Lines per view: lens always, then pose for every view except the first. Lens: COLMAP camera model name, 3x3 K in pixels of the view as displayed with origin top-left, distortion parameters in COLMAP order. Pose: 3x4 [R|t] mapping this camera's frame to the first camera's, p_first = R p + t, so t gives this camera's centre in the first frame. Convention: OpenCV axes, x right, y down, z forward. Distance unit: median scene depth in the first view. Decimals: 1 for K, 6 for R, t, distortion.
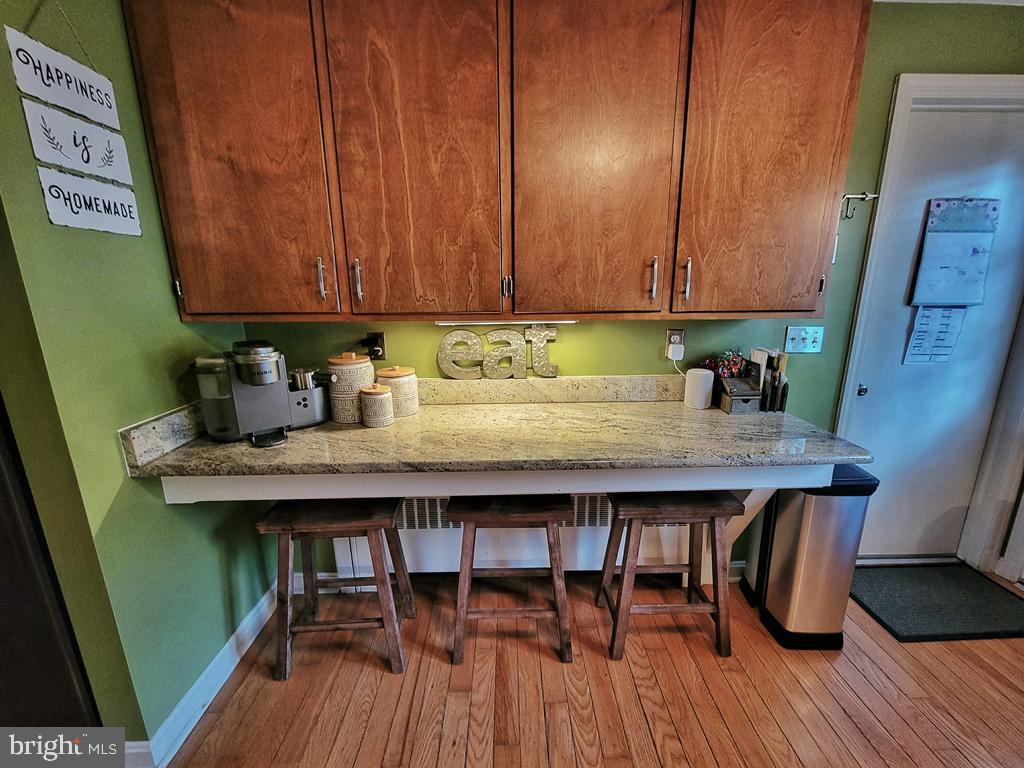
lens RADIAL K [[418.0, 0, 514.9], [0, 418.0, 383.3], [0, 0, 1]] dist [0.003965, -0.000408]
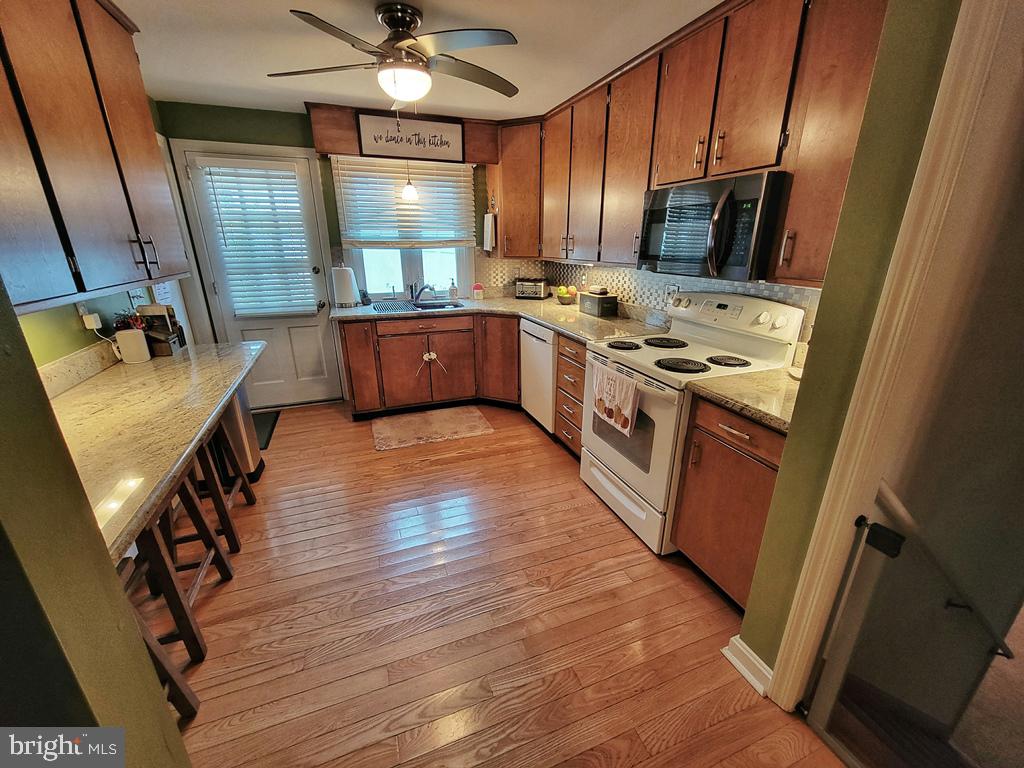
lens RADIAL K [[418.0, 0, 512.7], [0, 418.0, 385.1], [0, 0, 1]] dist [0.003965, -0.000408]
pose [[-0.333946, -0.300895, 0.893276, -1.073161], [0.221025, 0.896262, 0.384529, -0.115619], [-0.916312, 0.325849, -0.232798, 0.365187]]
